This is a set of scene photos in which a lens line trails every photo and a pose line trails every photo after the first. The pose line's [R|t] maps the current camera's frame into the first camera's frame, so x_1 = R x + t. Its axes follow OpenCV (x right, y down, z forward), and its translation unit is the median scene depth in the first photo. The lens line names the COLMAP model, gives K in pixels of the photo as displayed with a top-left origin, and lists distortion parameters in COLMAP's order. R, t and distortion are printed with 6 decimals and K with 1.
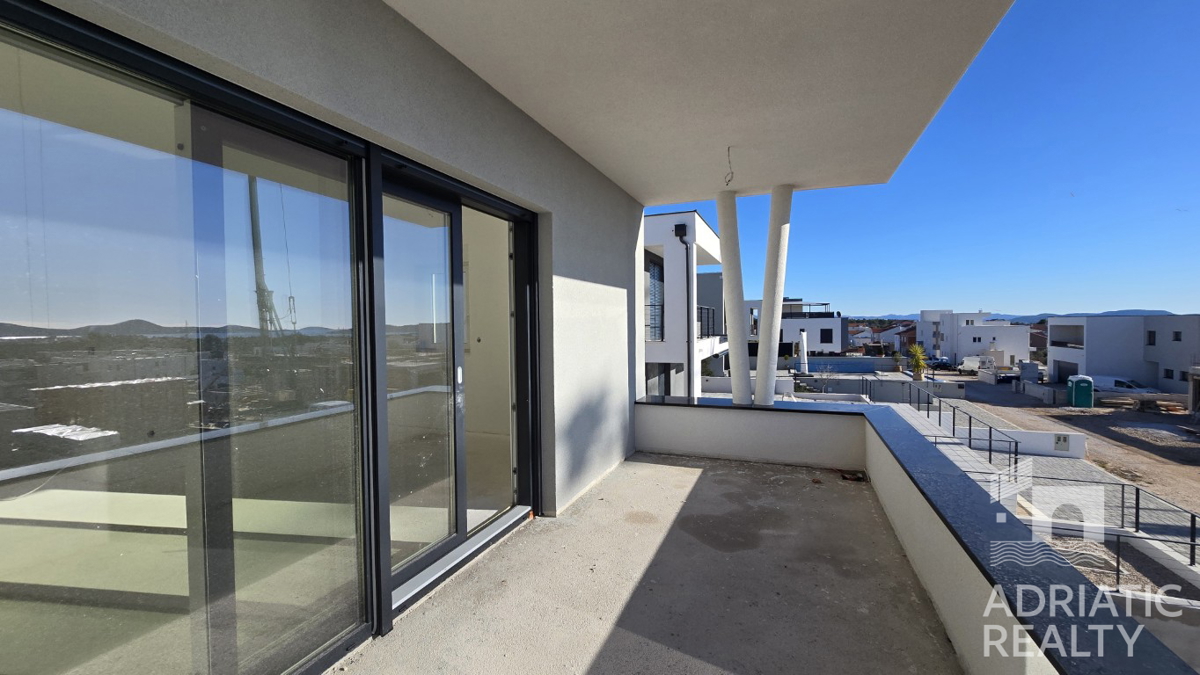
lens RADIAL K [[489.0, 0, 592.3], [0, 489.0, 333.1], [0, 0, 1]] dist [-0.010588, 0.001615]
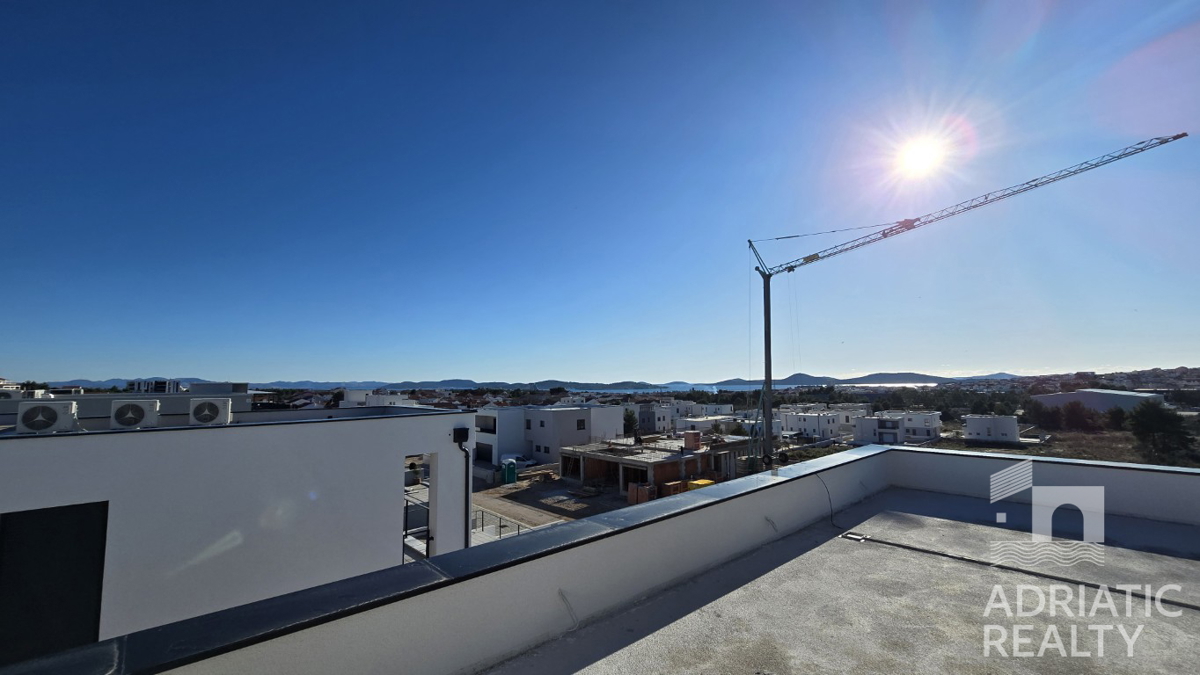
lens RADIAL K [[489.0, 0, 600.6], [0, 489.0, 334.7], [0, 0, 1]] dist [-0.010588, 0.001615]
pose [[0.426245, 0.092698, 0.899846, -0.157430], [0.027195, 0.992973, -0.115173, -0.090792], [-0.904199, 0.073564, 0.420729, 0.137483]]
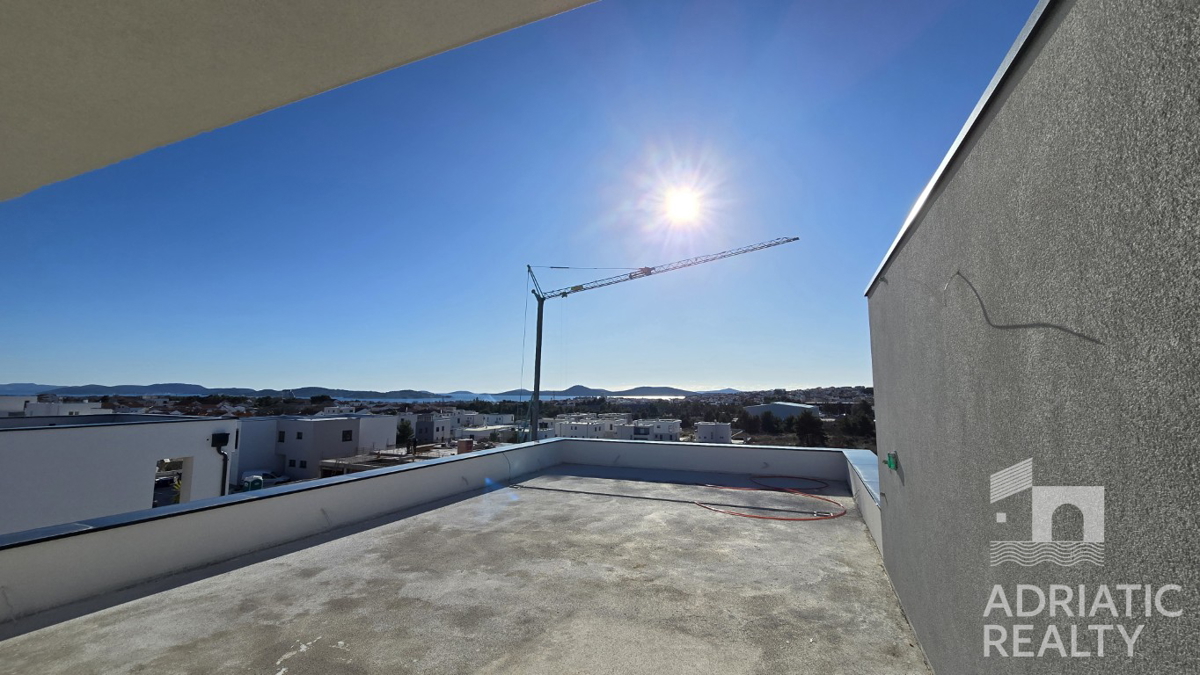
lens RADIAL K [[489.0, 0, 602.6], [0, 489.0, 335.7], [0, 0, 1]] dist [-0.010588, 0.001615]
pose [[0.006621, 0.123482, 0.992325, -0.238630], [0.017401, 0.992182, -0.123581, -0.090973], [-0.999827, 0.018086, 0.004421, 0.092634]]
